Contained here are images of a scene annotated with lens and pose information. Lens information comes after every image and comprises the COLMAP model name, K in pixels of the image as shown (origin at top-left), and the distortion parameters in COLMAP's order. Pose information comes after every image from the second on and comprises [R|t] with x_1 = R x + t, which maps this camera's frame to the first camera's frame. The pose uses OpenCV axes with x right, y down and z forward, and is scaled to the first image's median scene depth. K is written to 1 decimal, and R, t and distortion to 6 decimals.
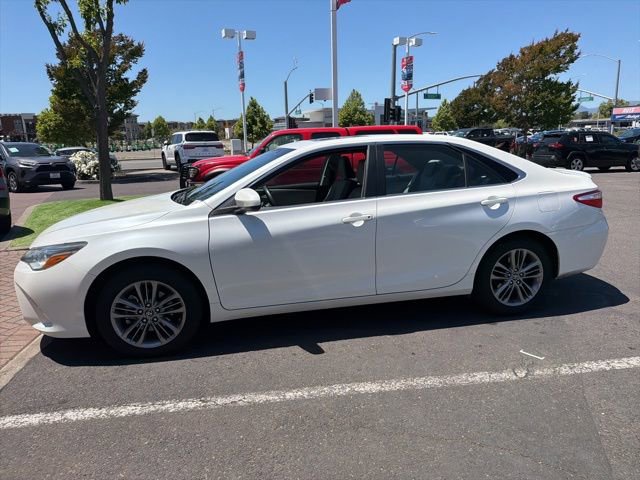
lens RADIAL K [[447.4, 0, 323.6], [0, 447.4, 239.9], [0, 0, 1]] dist [0.032240, -0.043695]
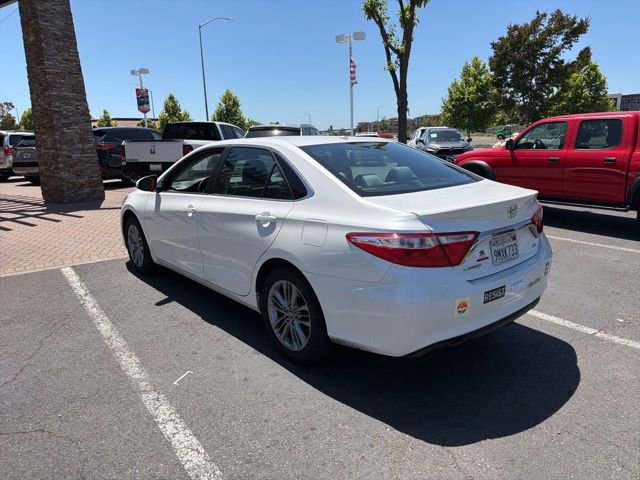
lens RADIAL K [[447.4, 0, 319.2], [0, 447.4, 239.1], [0, 0, 1]] dist [0.032240, -0.043695]
pose [[0.475501, 0.210458, -0.854170, 1.124137], [-0.178879, 0.973808, 0.140357, -0.177435], [0.861337, 0.086053, 0.500693, 0.626938]]
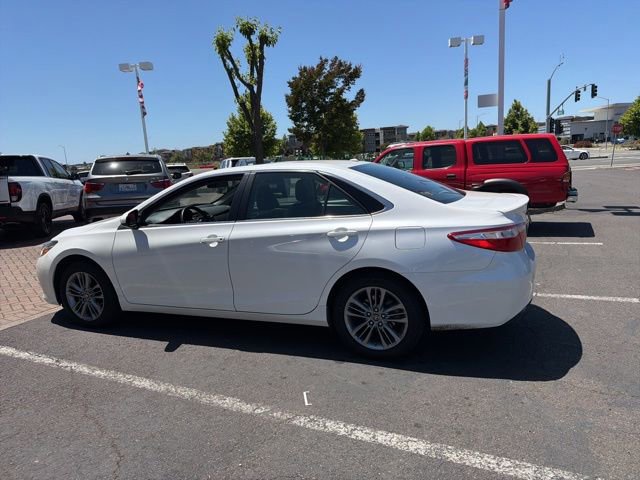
lens RADIAL K [[447.4, 0, 319.8], [0, 447.4, 243.6], [0, 0, 1]] dist [0.032240, -0.043695]
pose [[0.835338, 0.083345, -0.543383, 0.811163], [-0.087615, 0.995990, 0.018077, -0.073403], [0.542711, 0.032508, 0.839290, 0.180153]]
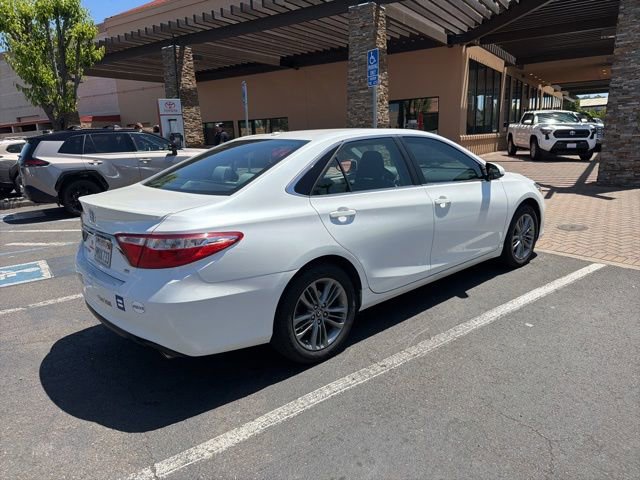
lens RADIAL K [[447.4, 0, 322.2], [0, 447.4, 243.1], [0, 0, 1]] dist [0.032240, -0.043695]
pose [[-0.868245, 0.174302, -0.464510, 0.670454], [-0.046445, 0.903590, 0.425874, -0.469763], [0.493957, 0.391337, -0.776442, 2.036843]]
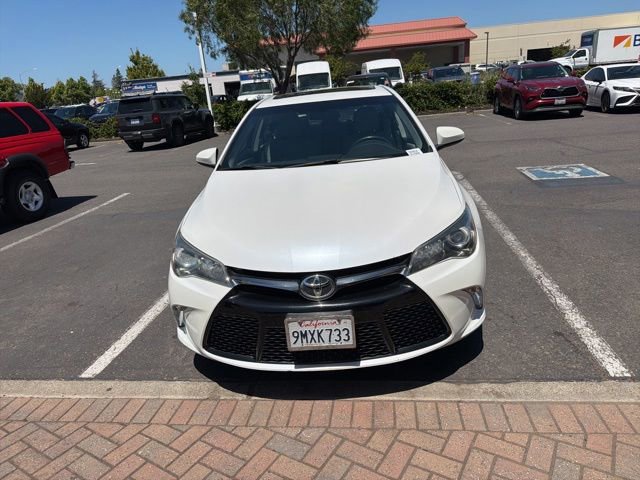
lens RADIAL K [[447.4, 0, 324.0], [0, 447.4, 251.0], [0, 0, 1]] dist [0.032240, -0.043695]
pose [[0.263568, -0.330373, 0.906303, -1.132803], [0.288323, 0.923556, 0.252813, -0.162734], [-0.920544, 0.194675, 0.338674, 0.791119]]
